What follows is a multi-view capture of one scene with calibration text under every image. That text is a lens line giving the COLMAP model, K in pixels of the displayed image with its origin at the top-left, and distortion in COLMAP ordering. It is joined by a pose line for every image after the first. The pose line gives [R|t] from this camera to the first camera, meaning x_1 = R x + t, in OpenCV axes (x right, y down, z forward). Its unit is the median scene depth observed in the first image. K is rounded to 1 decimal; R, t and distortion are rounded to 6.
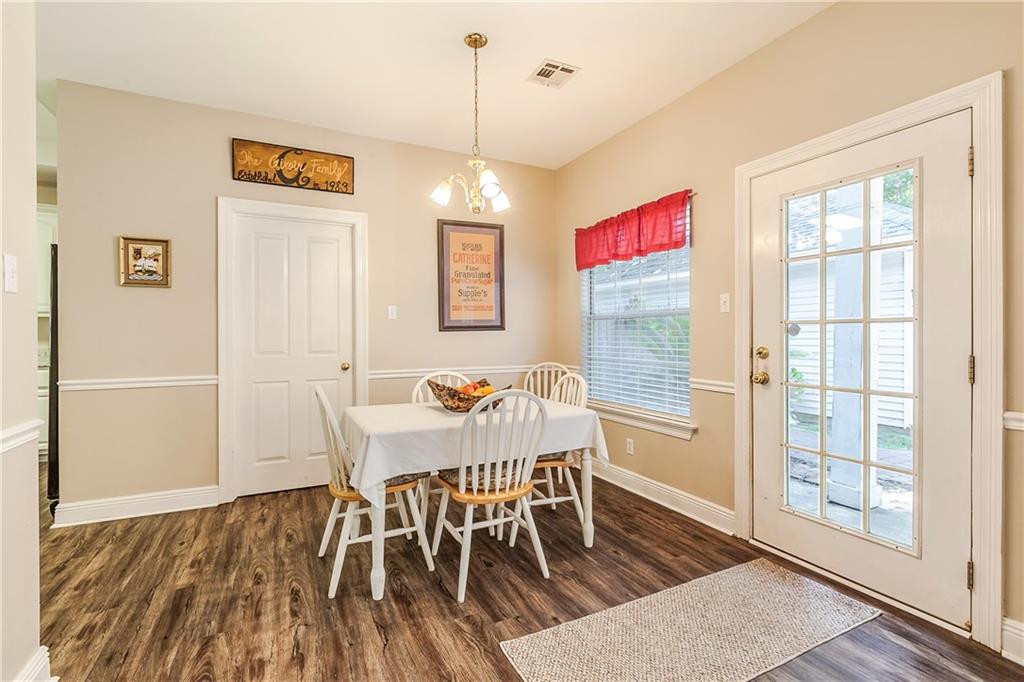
lens RADIAL K [[466.7, 0, 508.2], [0, 466.7, 334.5], [0, 0, 1]] dist [-0.002849, -0.000674]
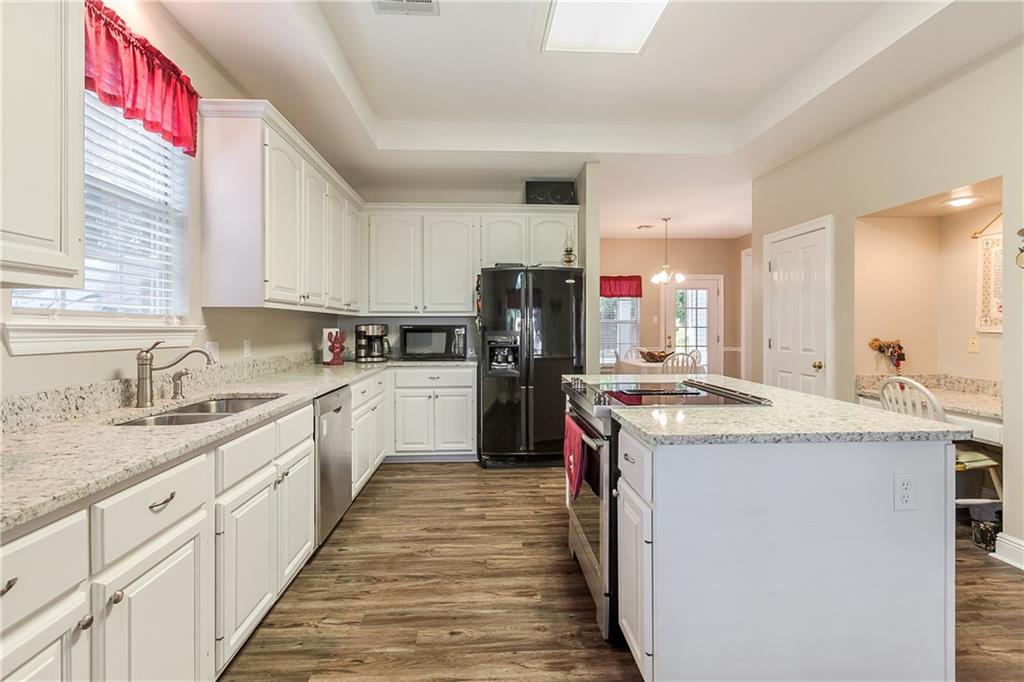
lens RADIAL K [[466.7, 0, 508.2], [0, 466.7, 334.5], [0, 0, 1]] dist [-0.002849, -0.000674]
pose [[0.385829, -0.018539, 0.922384, -1.958492], [0.004246, 0.999823, 0.018320, -0.023787], [-0.922561, -0.003152, 0.385839, 0.670980]]
